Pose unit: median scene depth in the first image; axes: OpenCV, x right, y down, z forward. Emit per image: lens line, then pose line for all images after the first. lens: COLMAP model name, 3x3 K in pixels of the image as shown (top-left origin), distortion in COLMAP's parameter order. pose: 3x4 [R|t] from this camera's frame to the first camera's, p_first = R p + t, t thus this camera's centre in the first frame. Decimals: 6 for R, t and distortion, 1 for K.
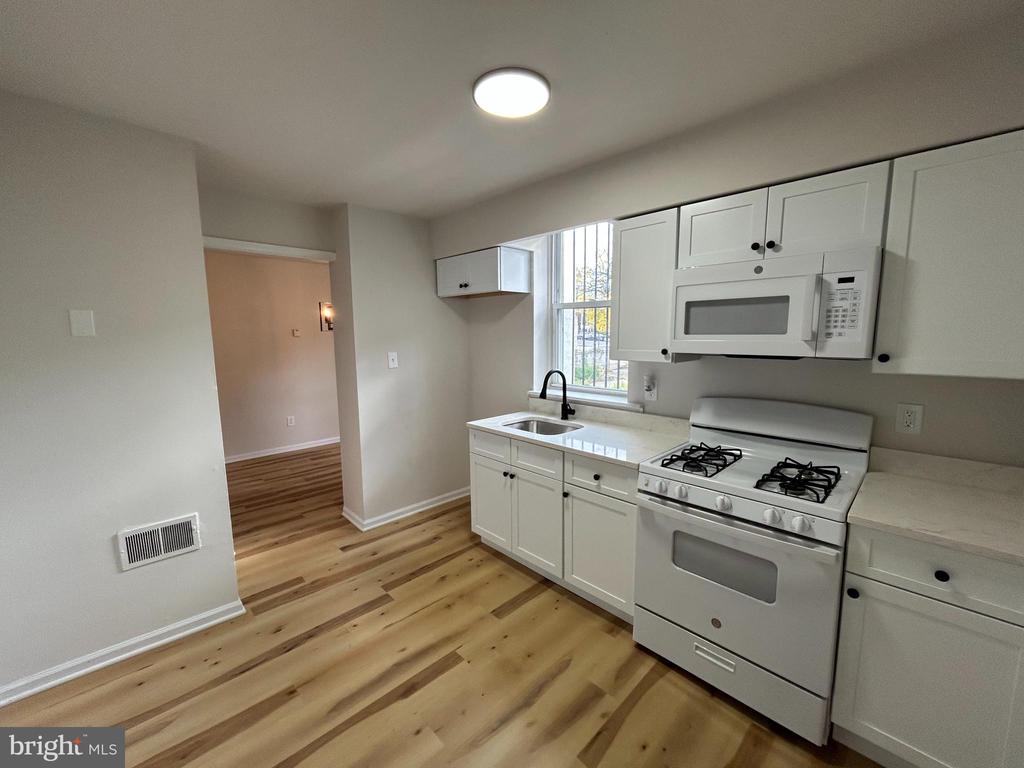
lens RADIAL K [[413.6, 0, 513.5], [0, 413.6, 386.8], [0, 0, 1]] dist [-0.001351, 0.000107]
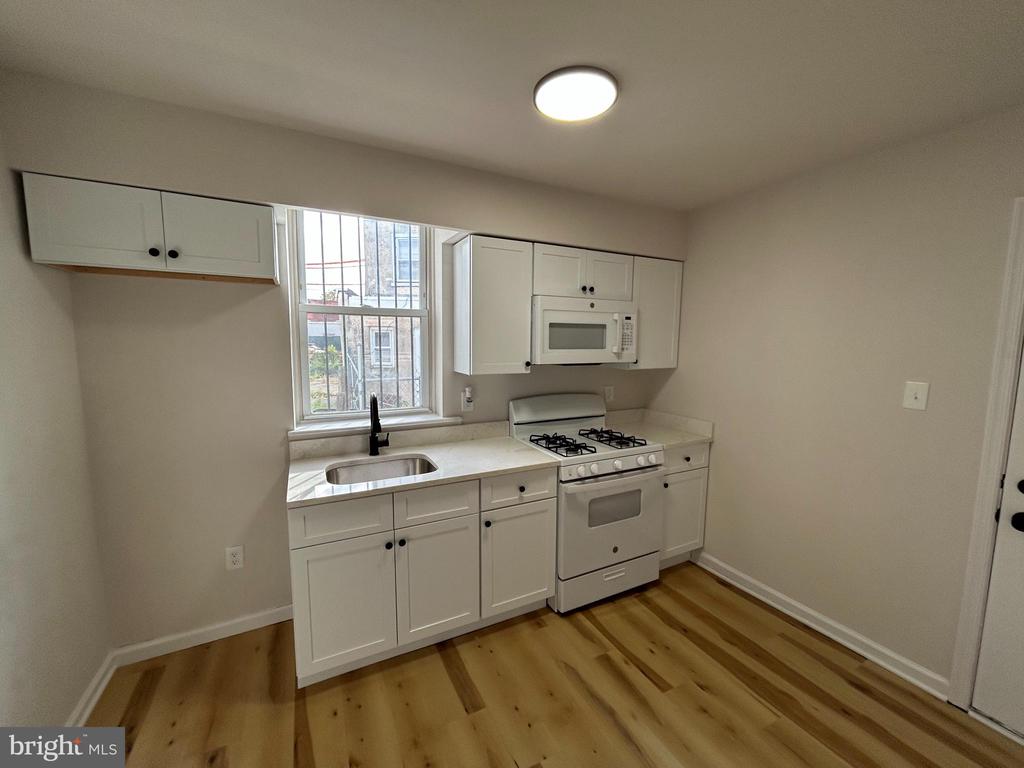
lens RADIAL K [[413.6, 0, 518.3], [0, 413.6, 385.6], [0, 0, 1]] dist [-0.001351, 0.000107]
pose [[0.293004, -0.099500, 0.950920, -0.762854], [0.111128, 0.991374, 0.069492, -0.109478], [-0.949631, 0.085312, 0.301534, 0.691774]]
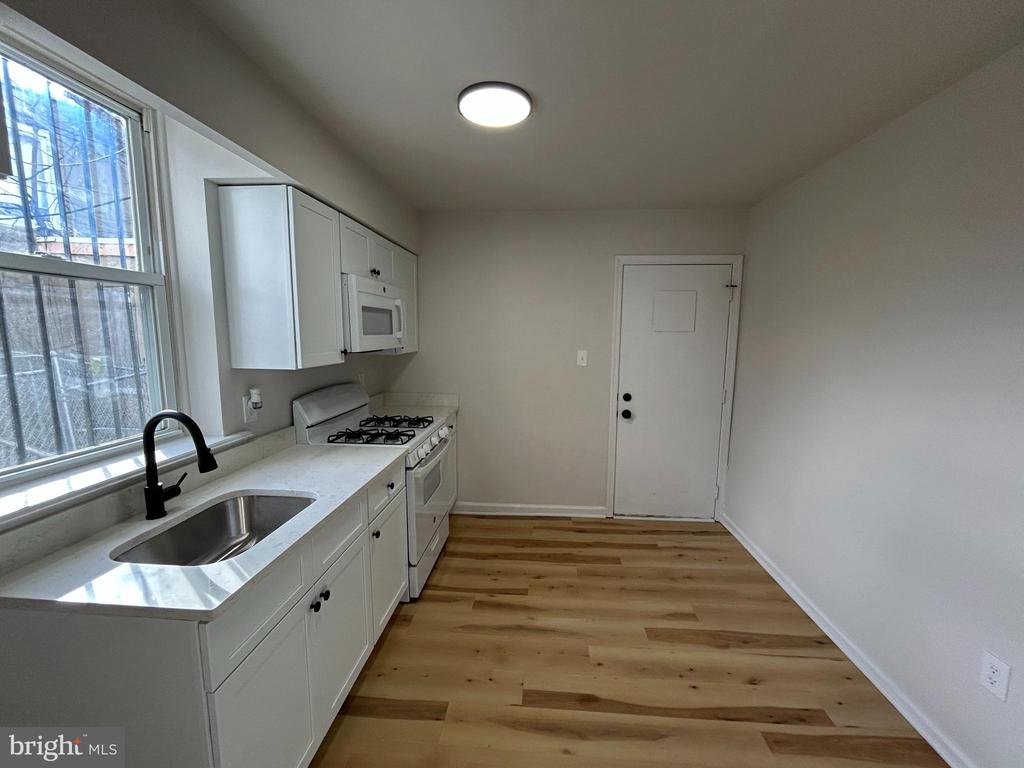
lens RADIAL K [[413.6, 0, 516.0], [0, 413.6, 384.9], [0, 0, 1]] dist [-0.001351, 0.000107]
pose [[-0.657333, -0.098493, 0.747136, -0.683884], [0.089719, 0.974143, 0.207355, -0.181831], [-0.748240, 0.203333, -0.631500, 1.365470]]
